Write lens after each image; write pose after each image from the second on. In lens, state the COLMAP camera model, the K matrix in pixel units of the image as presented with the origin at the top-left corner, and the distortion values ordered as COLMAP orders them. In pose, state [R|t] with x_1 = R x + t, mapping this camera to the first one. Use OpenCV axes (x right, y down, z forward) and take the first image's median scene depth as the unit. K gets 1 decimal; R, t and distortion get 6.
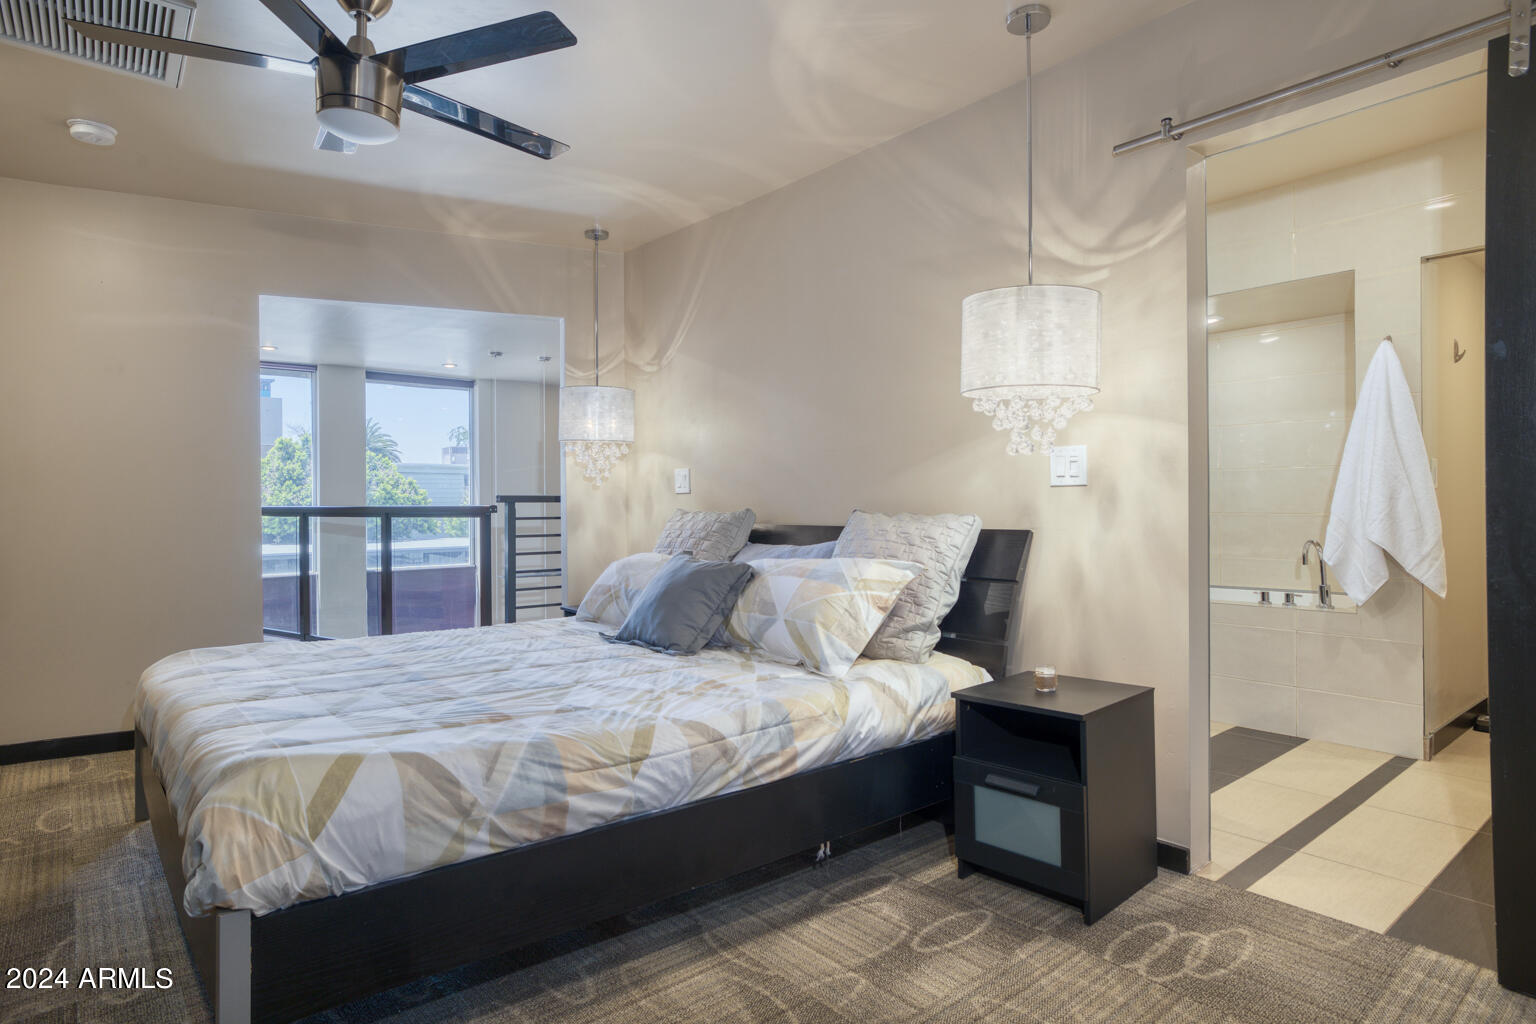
lens RADIAL K [[848.5, 0, 756.7], [0, 848.5, 506.8], [0, 0, 1]] dist [-0.022091, 0.000323]
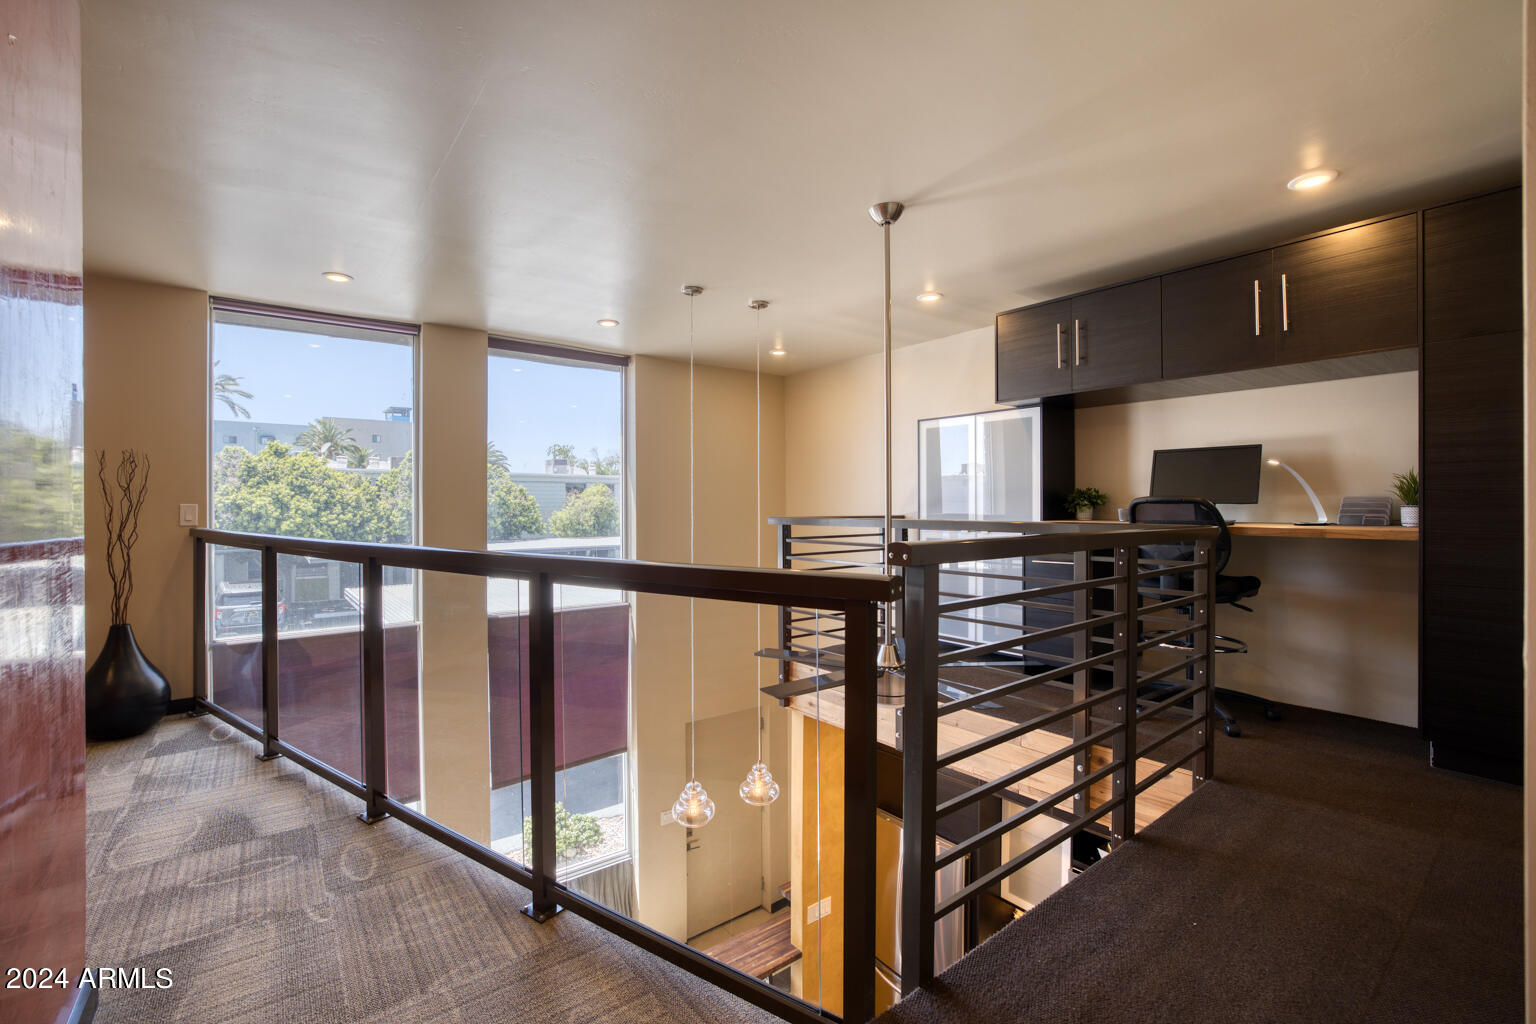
lens RADIAL K [[662.5, 0, 757.6], [0, 662.5, 505.2], [0, 0, 1]] dist [-0.048822, 0.019236]
pose [[0.999357, 0.000210, -0.035857, -0.904603], [-0.000342, 0.999993, -0.003685, -0.072426], [0.035856, 0.003695, 0.999350, 1.911684]]
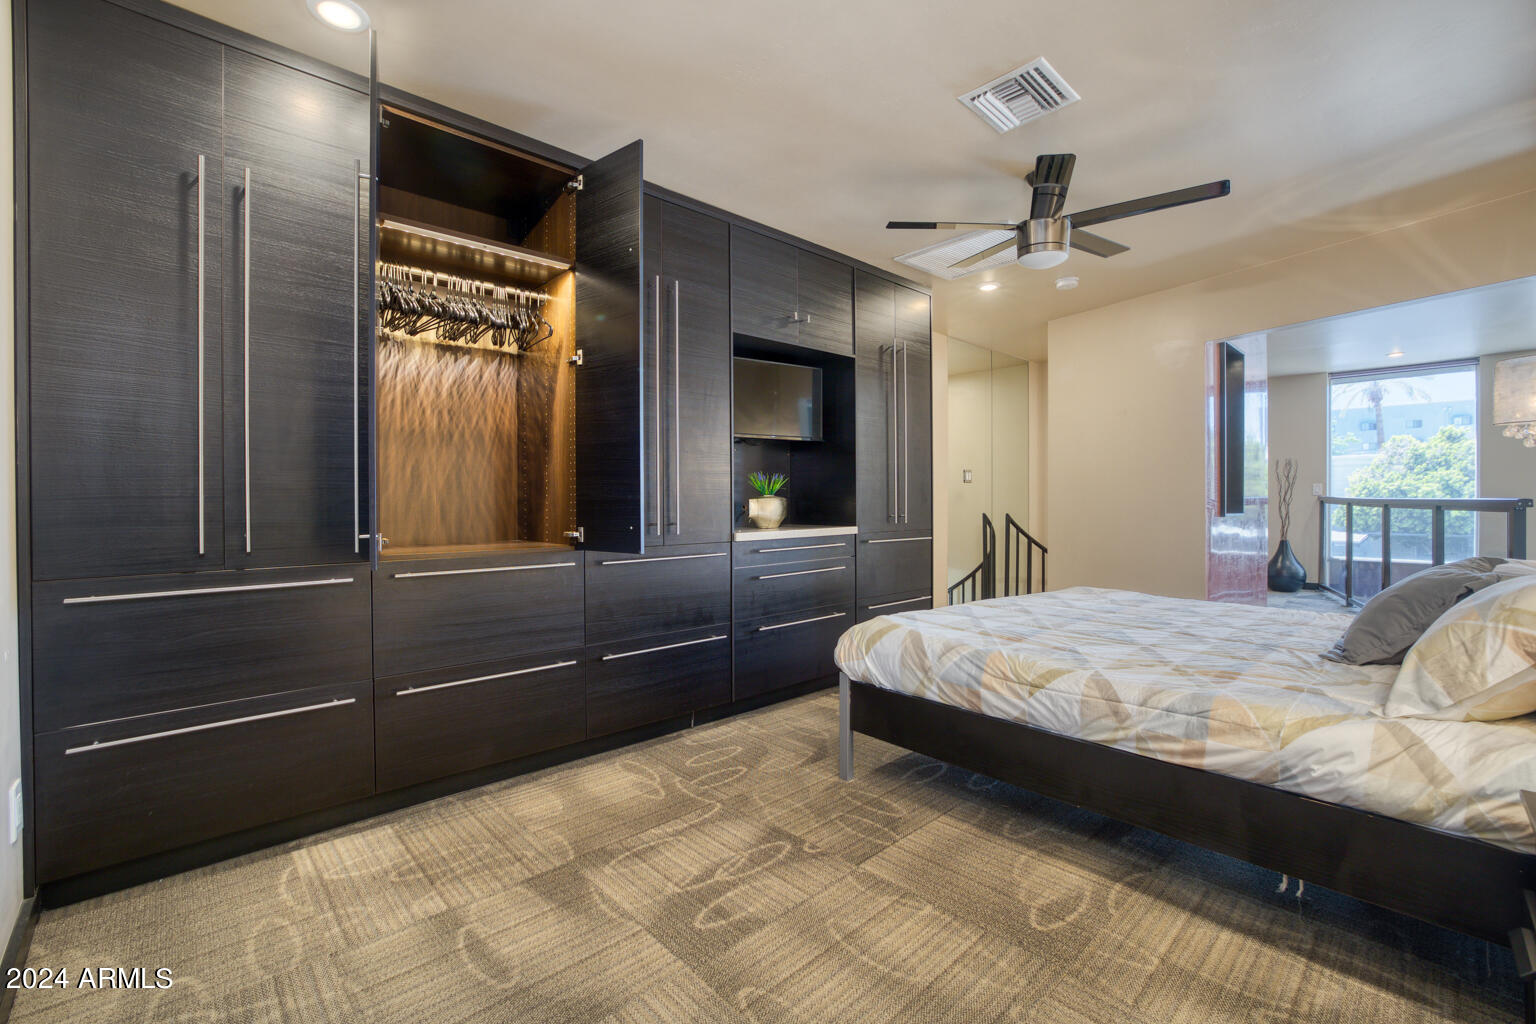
lens RADIAL K [[662.5, 0, 757.6], [0, 662.5, 505.2], [0, 0, 1]] dist [-0.048822, 0.019236]
pose [[0.050895, 0.013514, -0.998613, 0.794025], [-0.000932, 0.999909, 0.013484, -0.009163], [0.998704, 0.000244, 0.050903, 0.435695]]
